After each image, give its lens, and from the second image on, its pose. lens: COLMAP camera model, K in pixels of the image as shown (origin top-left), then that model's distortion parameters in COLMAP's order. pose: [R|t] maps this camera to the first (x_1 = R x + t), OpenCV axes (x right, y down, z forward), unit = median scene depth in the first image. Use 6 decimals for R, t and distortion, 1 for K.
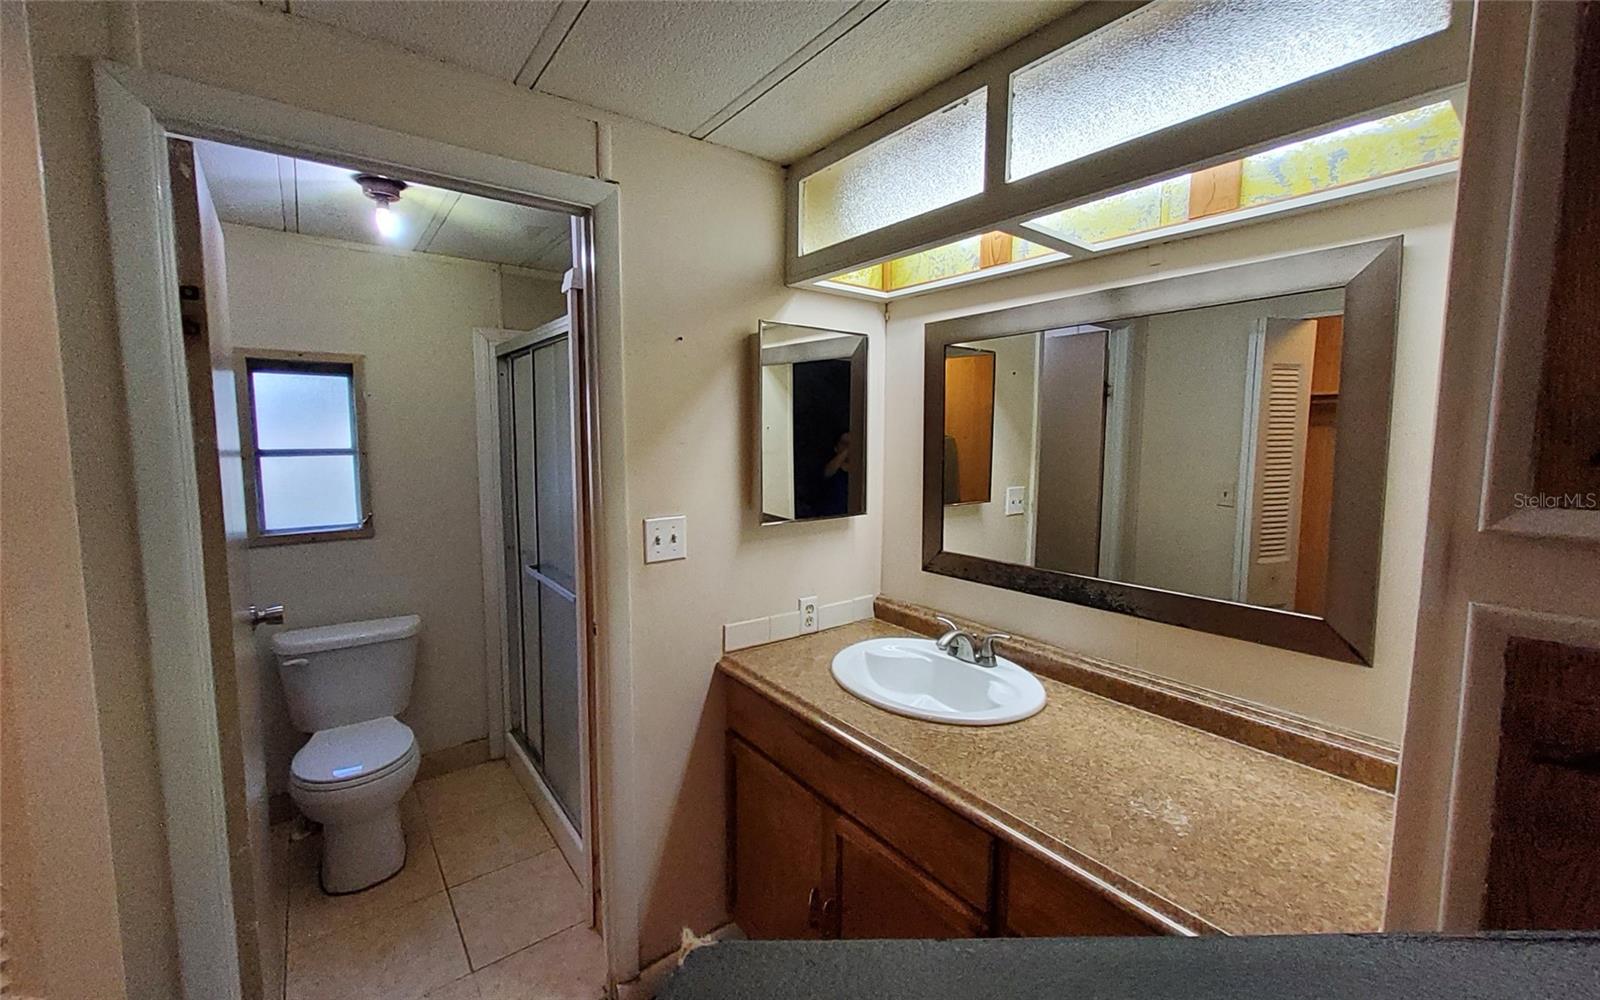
lens RADIAL K [[629.6, 0, 803.3], [0, 629.6, 489.5], [0, 0, 1]] dist [0.001113, -0.000267]
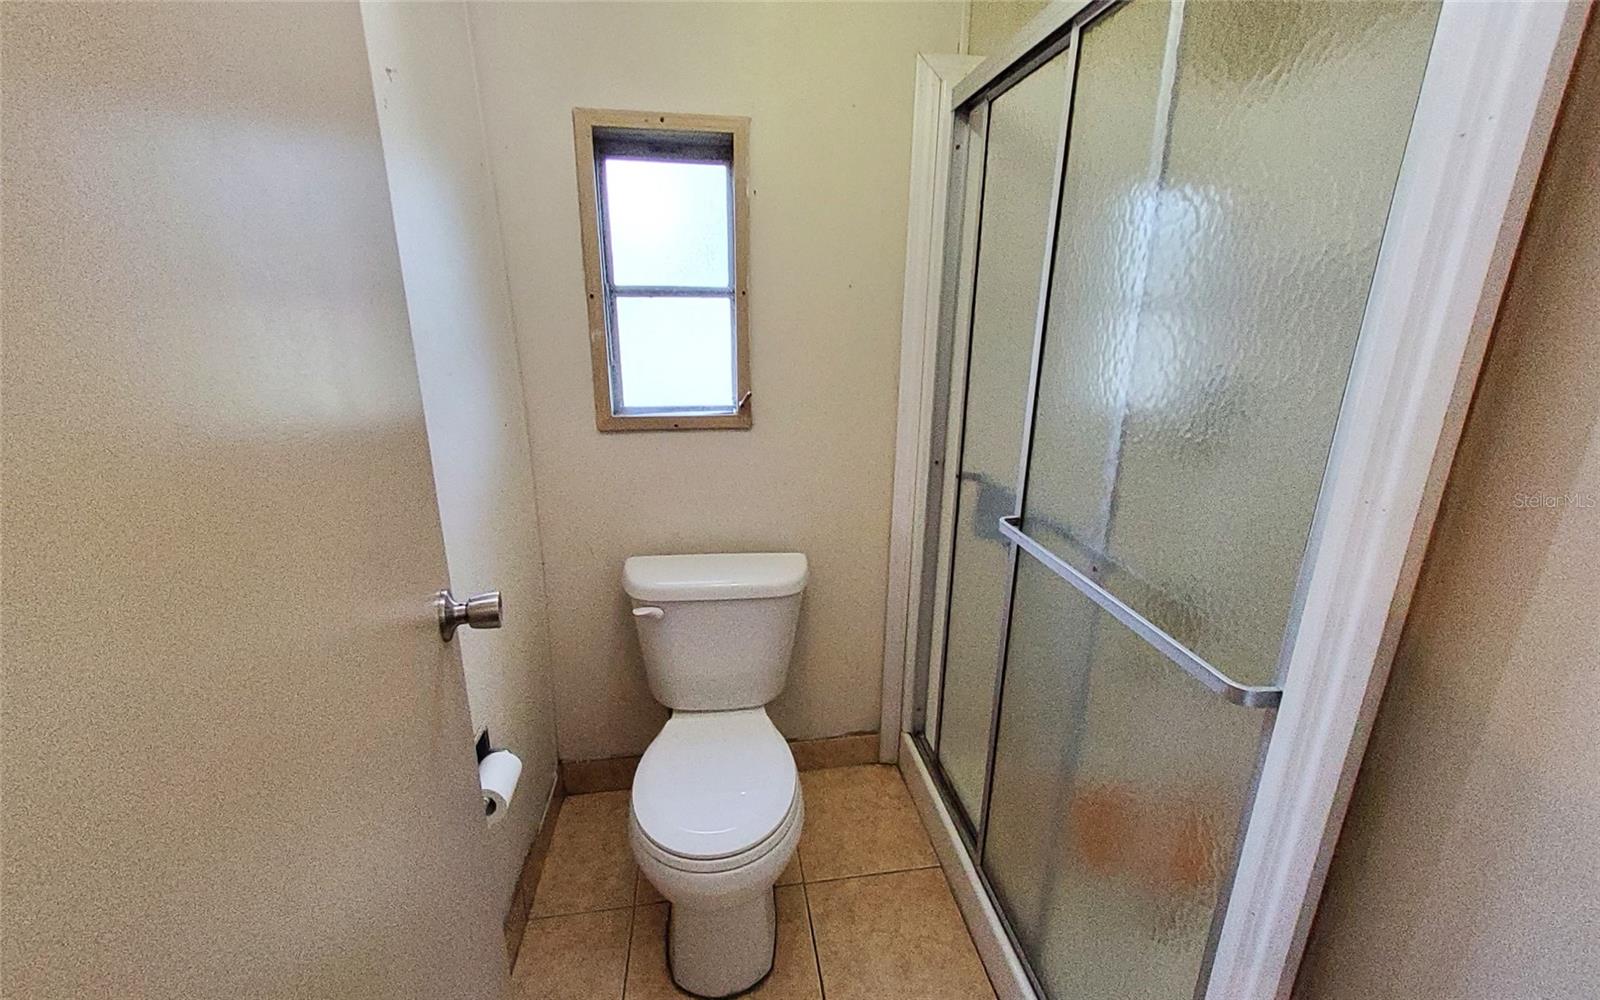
lens RADIAL K [[629.6, 0, 806.7], [0, 629.6, 501.7], [0, 0, 1]] dist [0.001113, -0.000267]
pose [[0.870656, 0.145179, -0.469981, -0.403788], [-0.054391, 0.978008, 0.201349, 0.019233], [0.488877, -0.149742, 0.859405, 0.585515]]
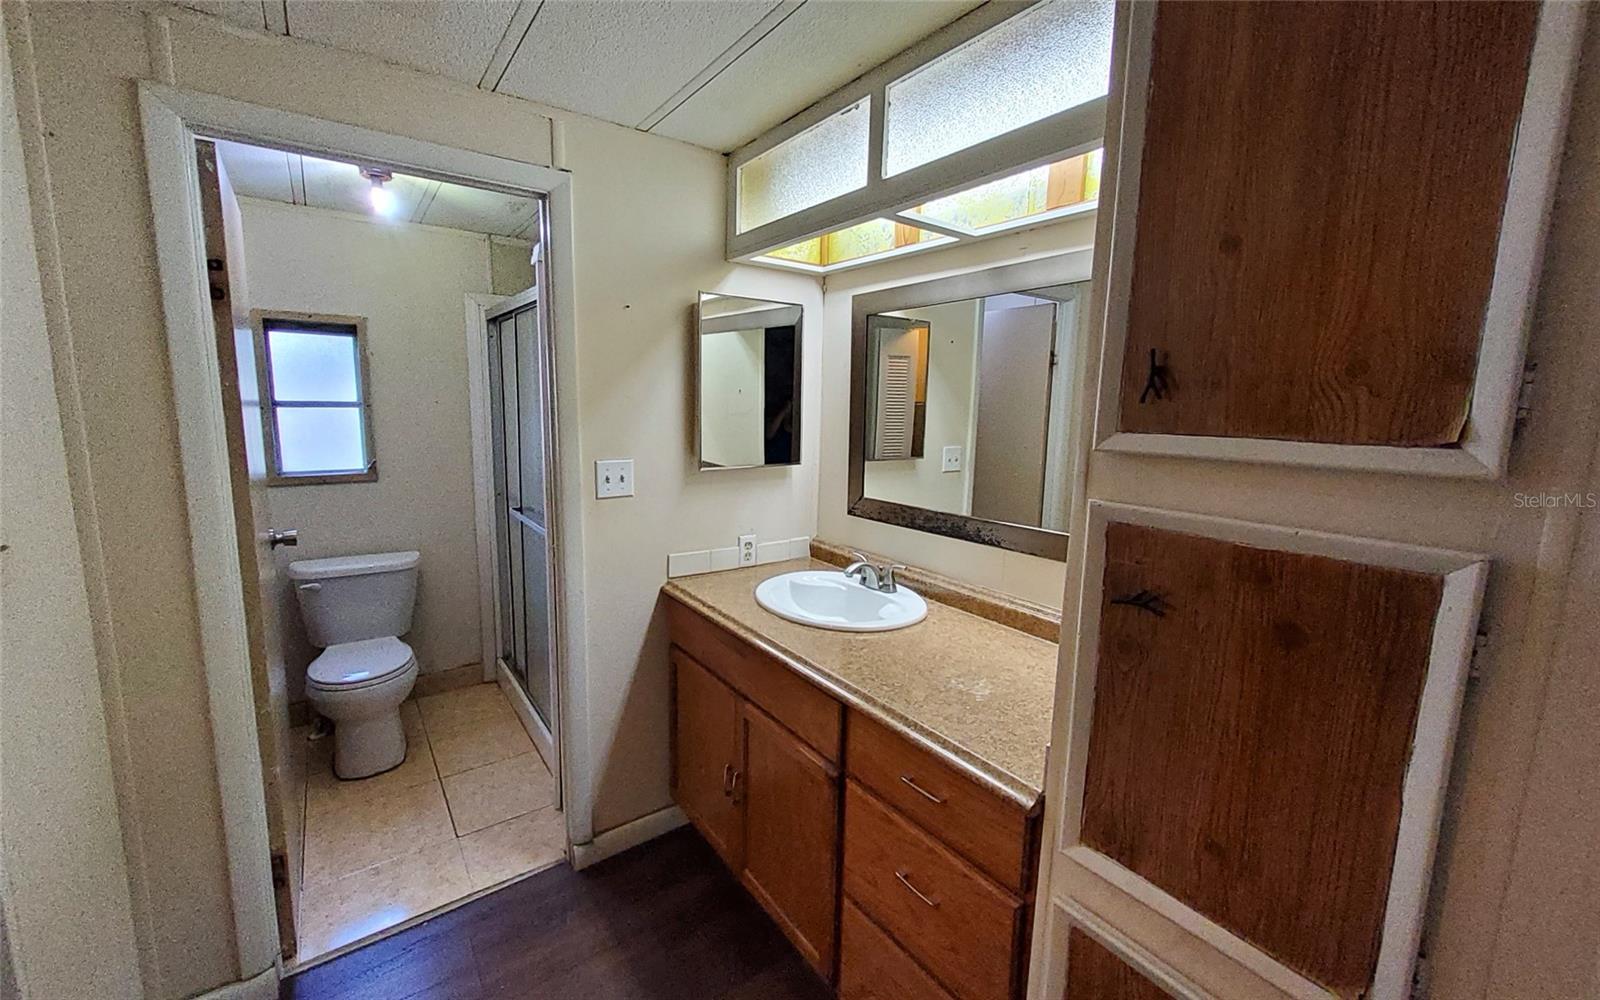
lens RADIAL K [[629.6, 0, 803.0], [0, 629.6, 486.9], [0, 0, 1]] dist [0.001113, -0.000267]
pose [[0.999642, 0.018544, -0.019280, 0.124707], [-0.017668, 0.998845, 0.044679, 0.028343], [0.020086, -0.044322, 0.998815, -0.135947]]
